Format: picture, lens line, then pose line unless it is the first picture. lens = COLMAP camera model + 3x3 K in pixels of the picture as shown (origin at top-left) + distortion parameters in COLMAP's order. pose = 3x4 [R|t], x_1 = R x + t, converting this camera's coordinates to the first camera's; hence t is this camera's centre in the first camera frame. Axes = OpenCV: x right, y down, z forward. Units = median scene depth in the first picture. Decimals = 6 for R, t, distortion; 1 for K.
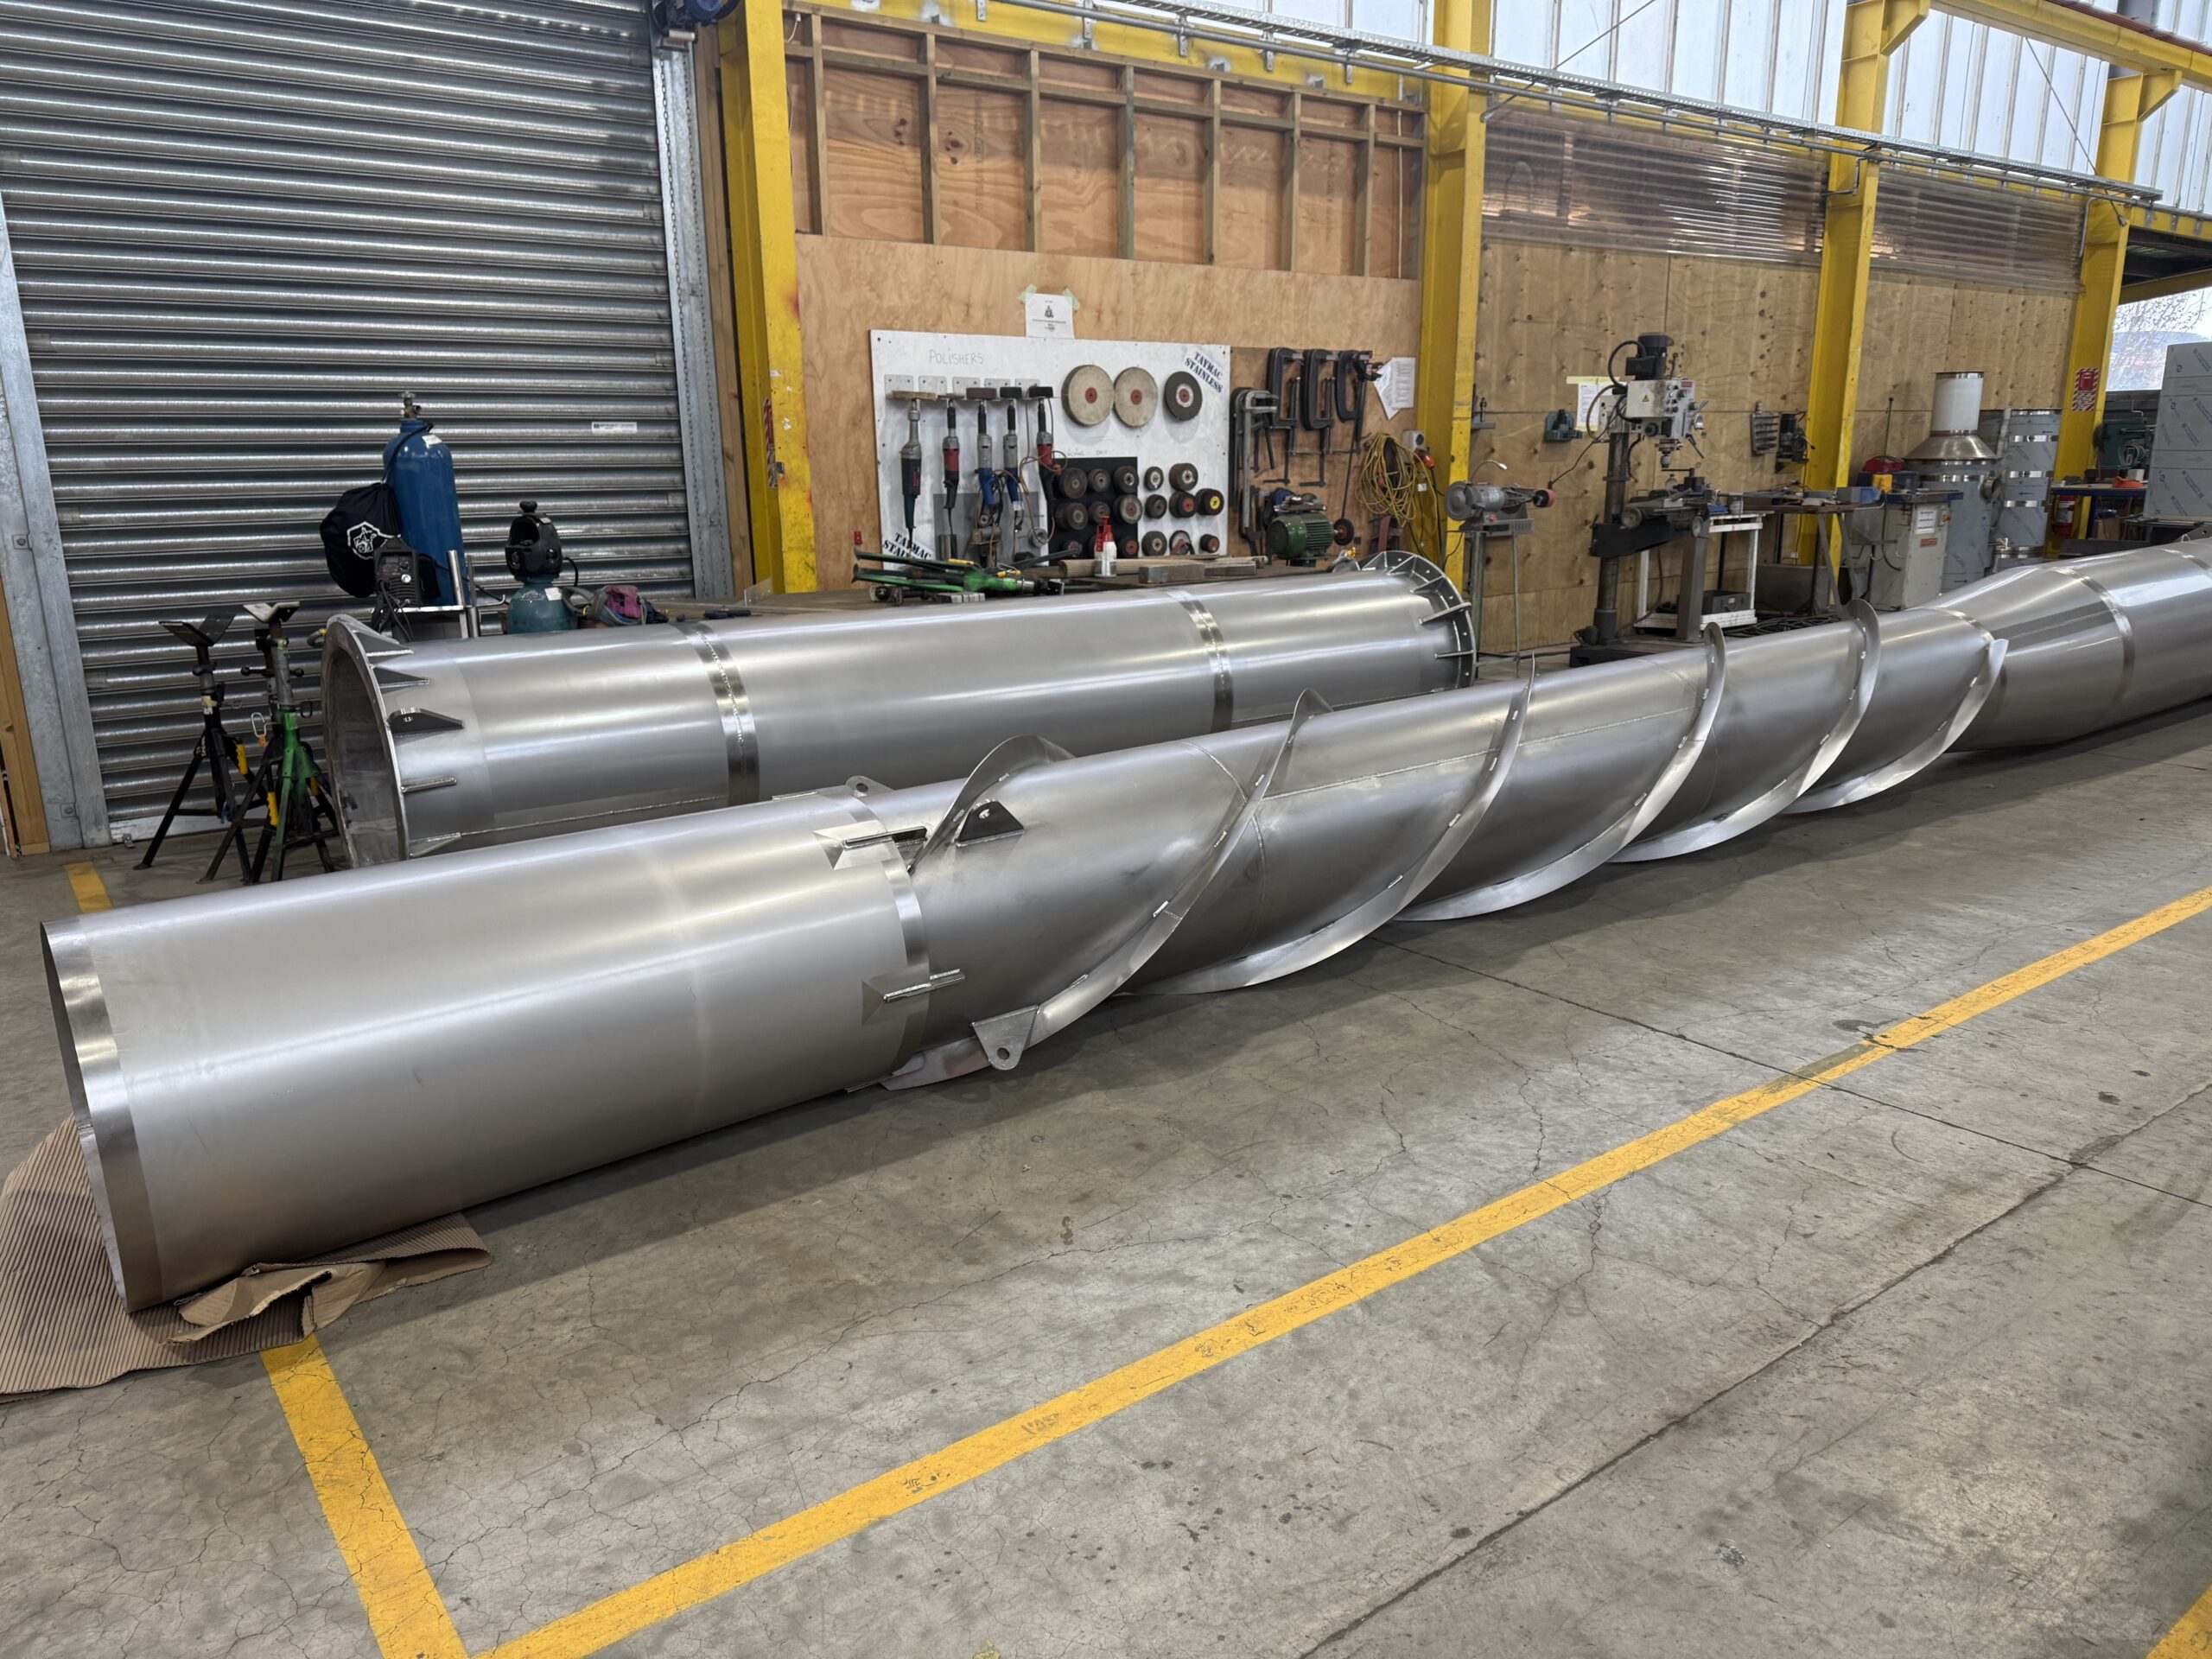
lens RADIAL K [[1556.1, 0, 1106.0], [0, 1556.1, 829.5], [0, 0, 1]] dist [-0.039494, 0.000665]
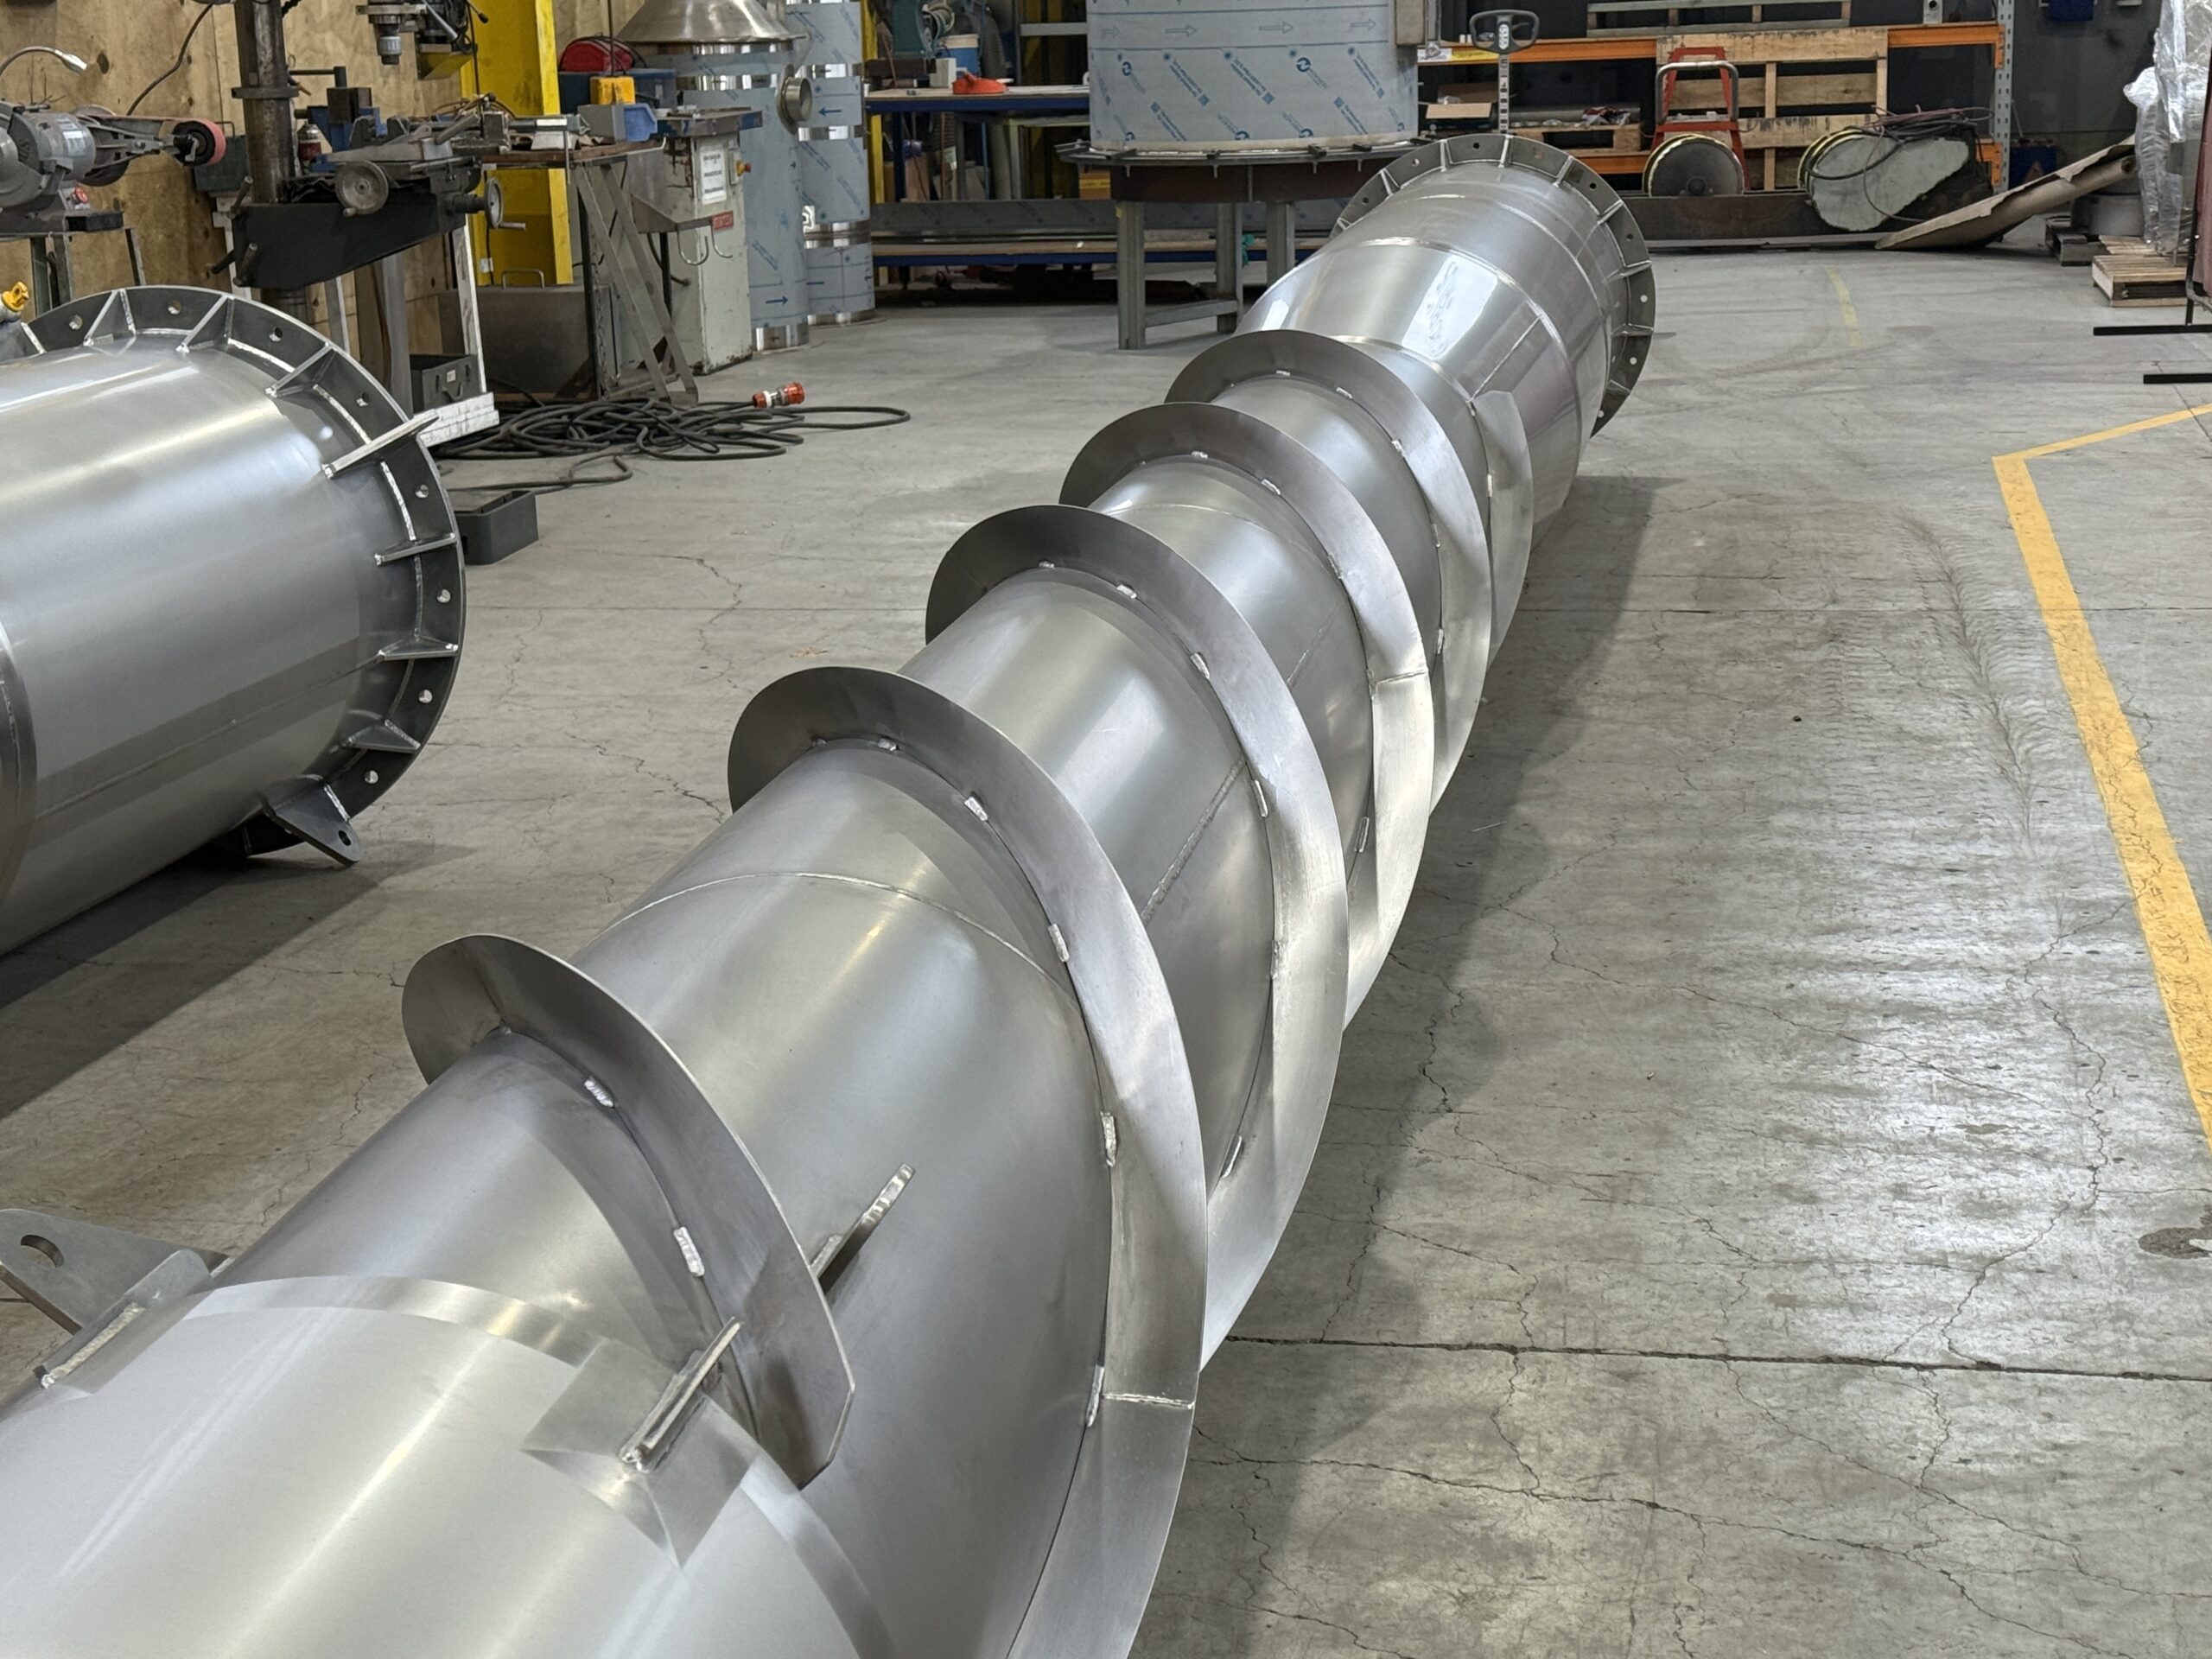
lens RADIAL K [[3542.3, 0, 1106.0], [0, 3542.3, 829.5], [0, 0, 1]] dist [0.114355, 0.065939]
pose [[0.725076, -0.158529, 0.670174, -0.183673], [0.178336, 0.983172, 0.039623, -0.038437], [-0.665177, 0.090787, 0.741146, 0.193410]]
